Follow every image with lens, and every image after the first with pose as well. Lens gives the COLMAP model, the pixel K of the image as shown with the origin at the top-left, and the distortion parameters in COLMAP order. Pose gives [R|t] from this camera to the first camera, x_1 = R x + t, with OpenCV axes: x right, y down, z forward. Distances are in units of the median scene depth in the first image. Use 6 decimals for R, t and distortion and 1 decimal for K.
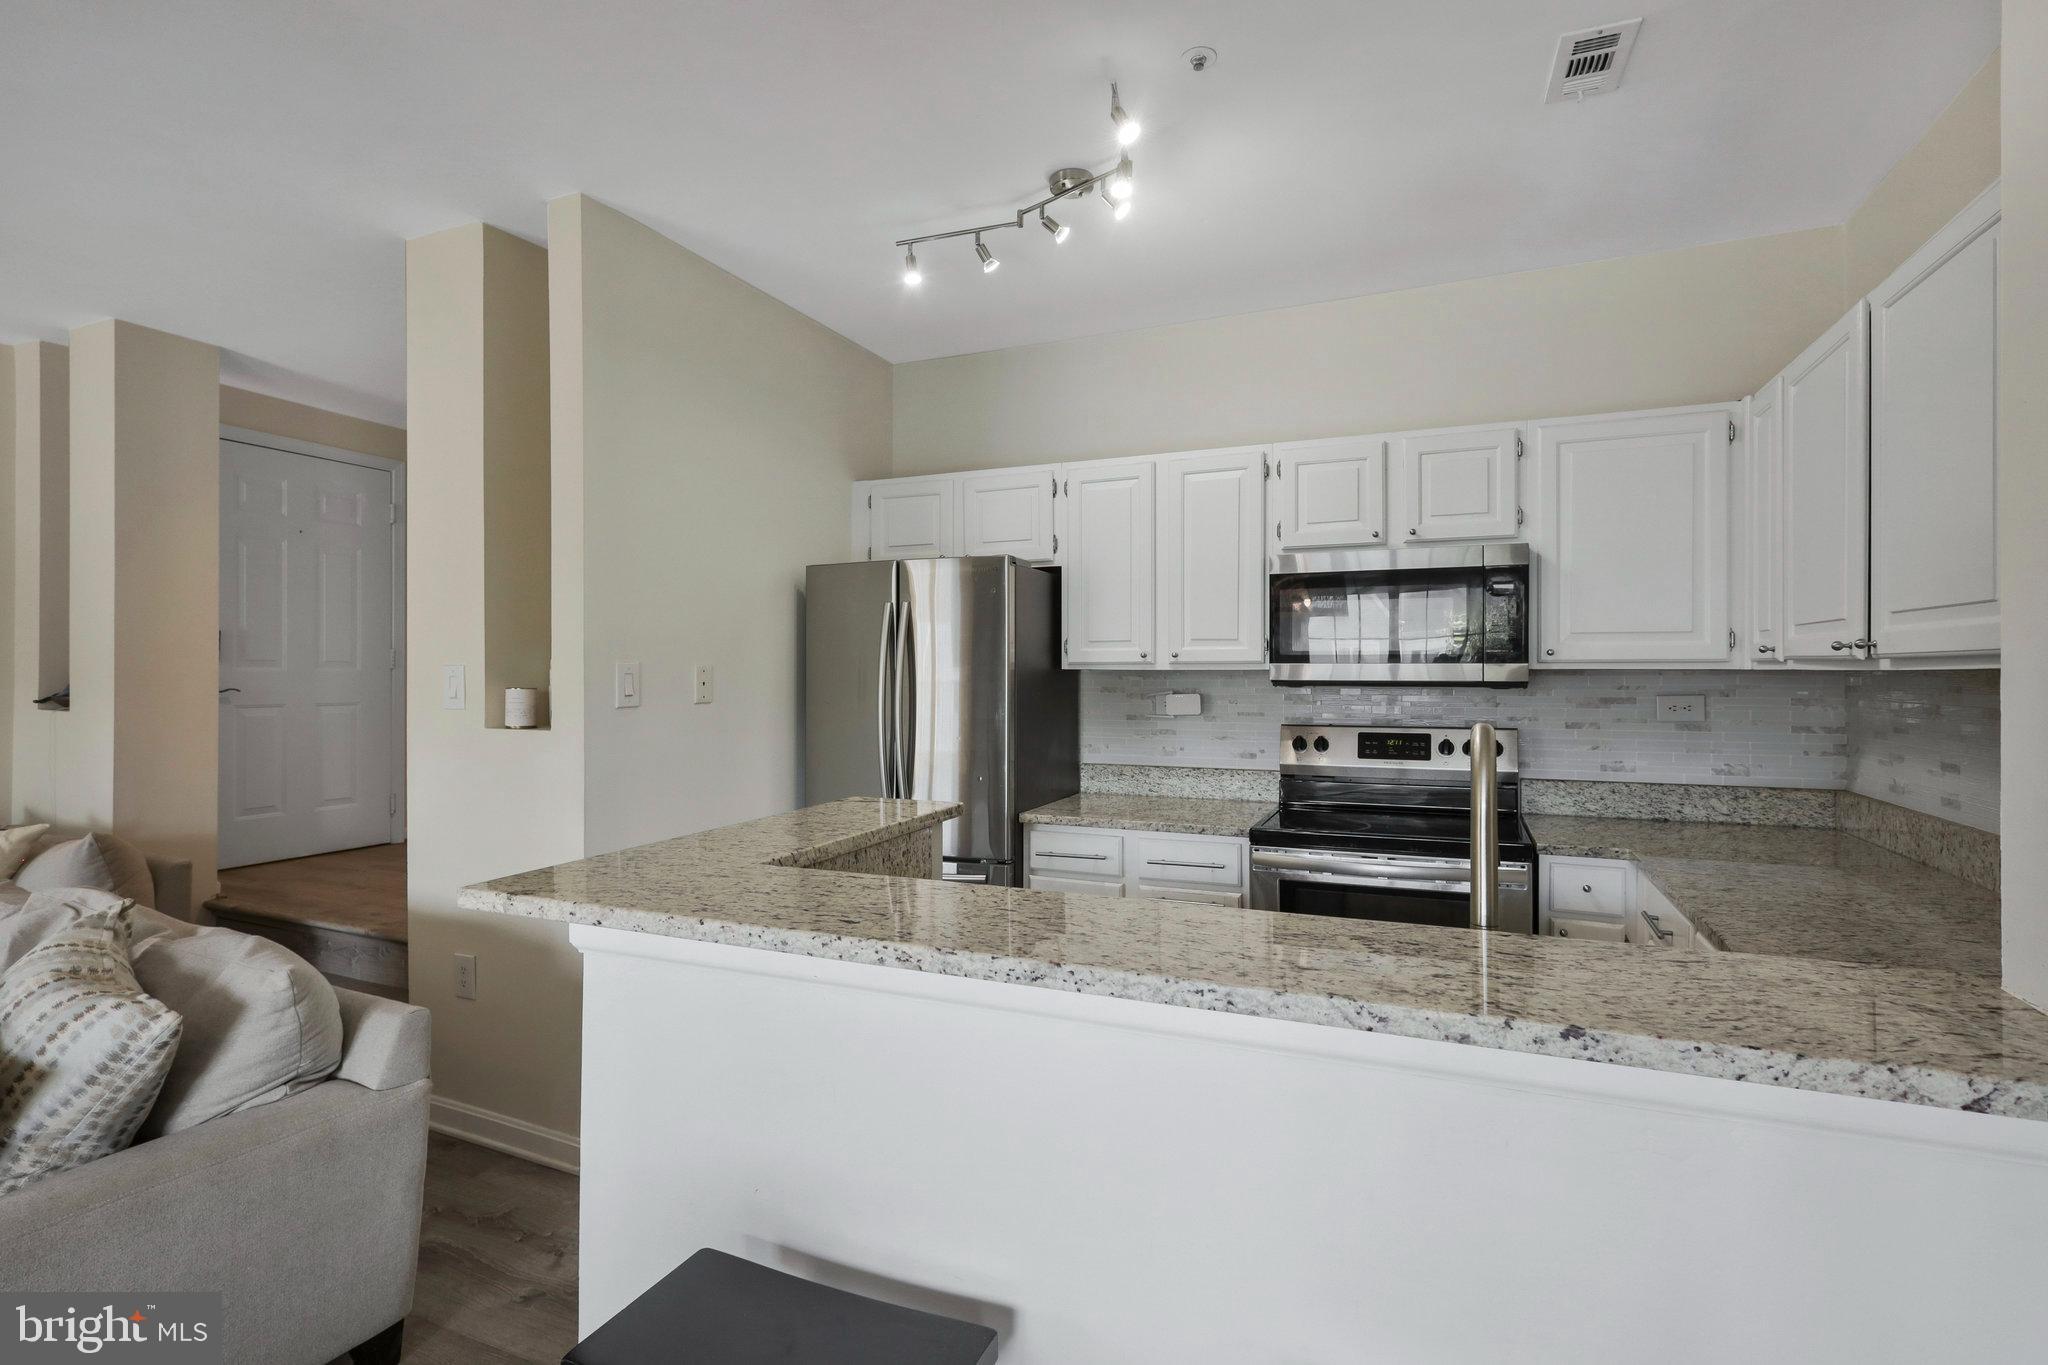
lens RADIAL K [[973.0, 0, 1016.2], [0, 973.0, 674.3], [0, 0, 1]] dist [0.000505, 0.000199]
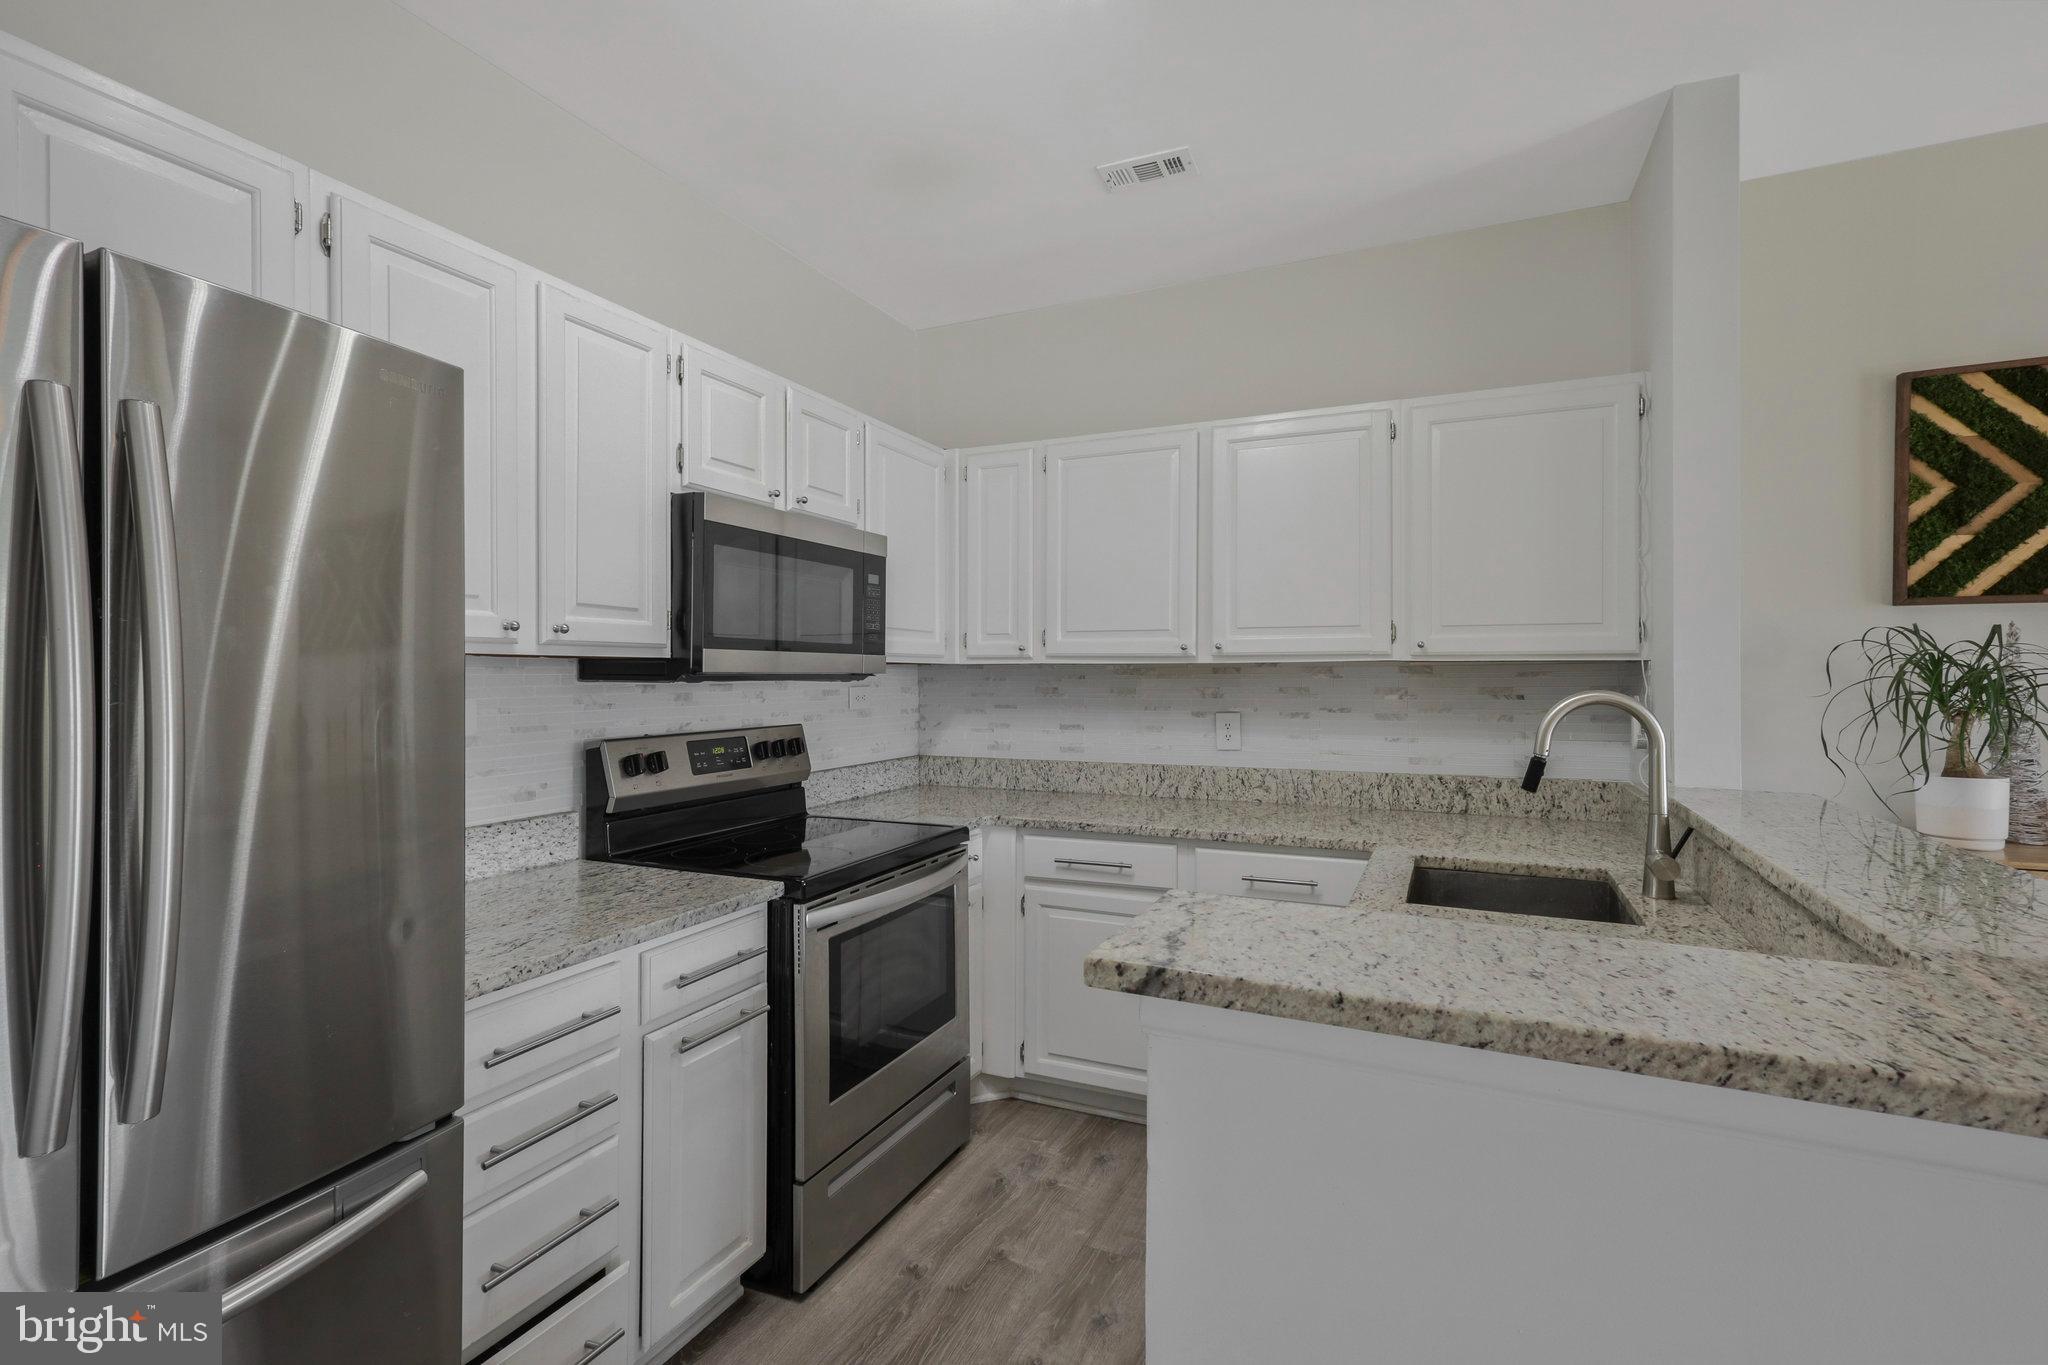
lens RADIAL K [[950.8, 0, 1024.0], [0, 950.8, 677.4], [0, 0, 1]] dist [0.000725, 0.000329]
pose [[0.012536, -0.001898, 0.999920, -0.412909], [0.004408, 0.999989, 0.001843, 0.009232], [-0.999912, 0.004384, 0.012544, 0.761333]]
